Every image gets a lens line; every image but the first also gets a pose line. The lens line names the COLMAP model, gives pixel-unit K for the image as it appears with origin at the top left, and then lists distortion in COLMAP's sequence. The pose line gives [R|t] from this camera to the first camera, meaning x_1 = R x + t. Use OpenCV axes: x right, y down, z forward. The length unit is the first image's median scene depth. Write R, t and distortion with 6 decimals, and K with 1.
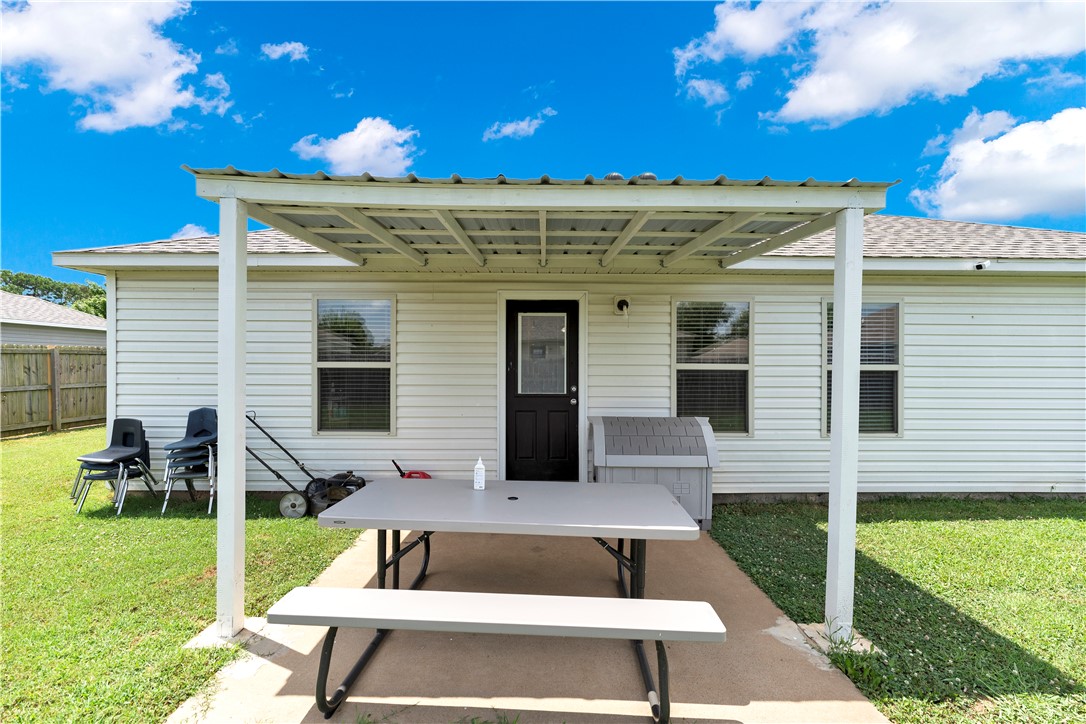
lens RADIAL K [[445.0, 0, 540.7], [0, 445.0, 362.4], [0, 0, 1]] dist [-0.002483, -0.000094]
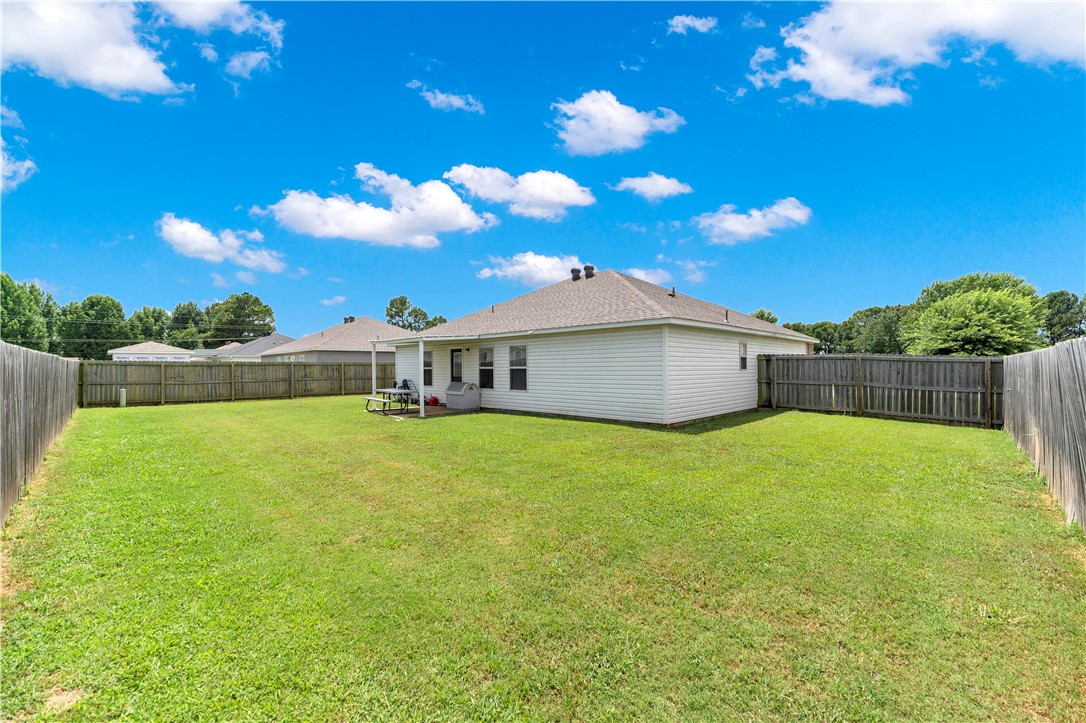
lens RADIAL K [[440.4, 0, 541.8], [0, 440.4, 366.0], [0, 0, 1]] dist [-0.001577, -0.000051]
pose [[0.707538, -0.011727, -0.706578, 2.909666], [0.015764, 0.999875, -0.000810, 0.005436], [0.706500, -0.010565, 0.707634, -0.960630]]
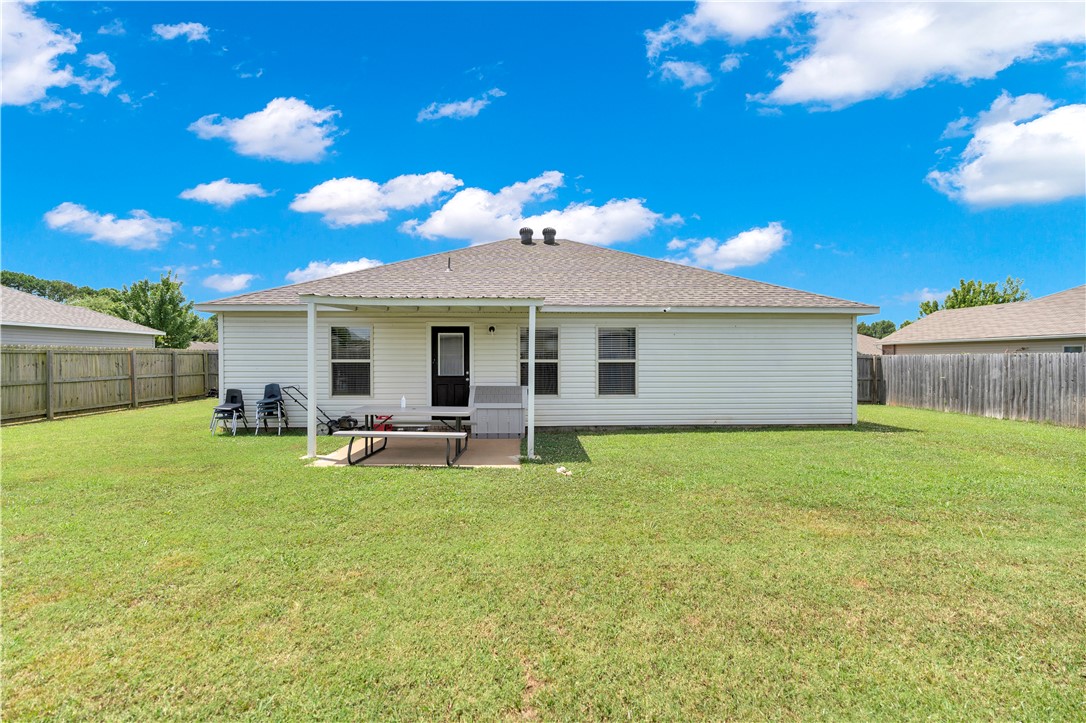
lens RADIAL K [[445.0, 0, 540.7], [0, 445.0, 361.9], [0, 0, 1]] dist [-0.002483, -0.000094]
pose [[0.999365, -0.005010, 0.035289, 0.326705], [0.004553, 0.999905, 0.013019, -0.010644], [-0.035351, -0.012851, 0.999292, -0.934922]]
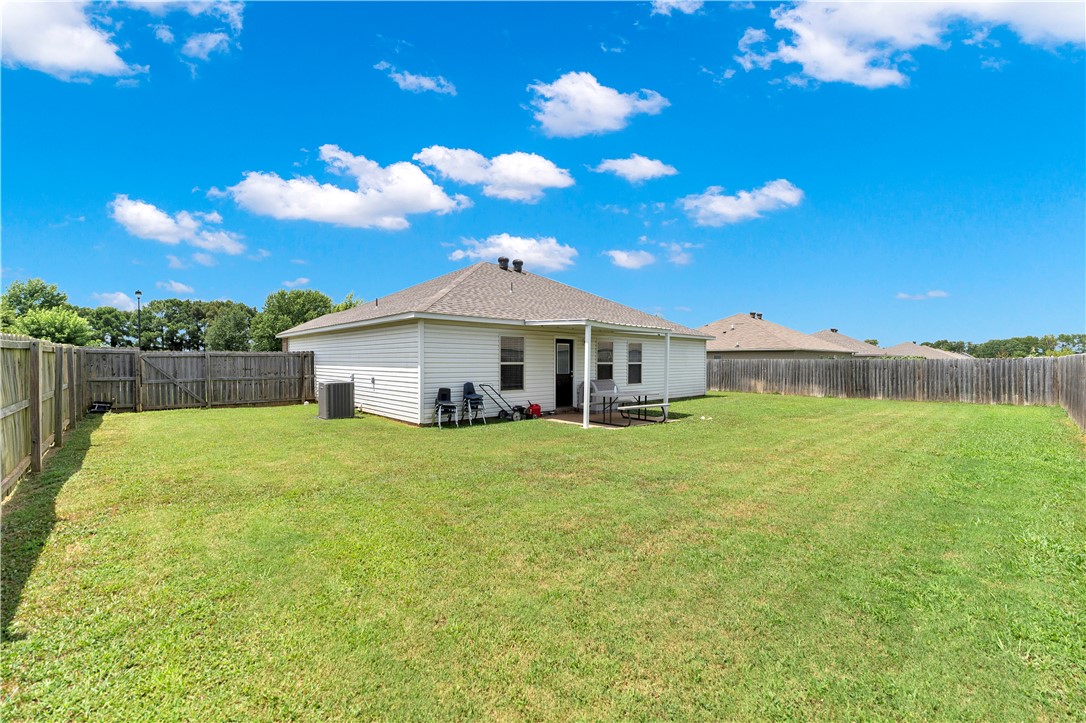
lens RADIAL K [[445.0, 0, 540.7], [0, 445.0, 361.9], [0, 0, 1]] dist [-0.002483, -0.000094]
pose [[0.726784, -0.003972, 0.686854, -1.996999], [-0.002969, 0.999956, 0.008924, -0.024373], [-0.686859, -0.008525, 0.726740, -0.891402]]
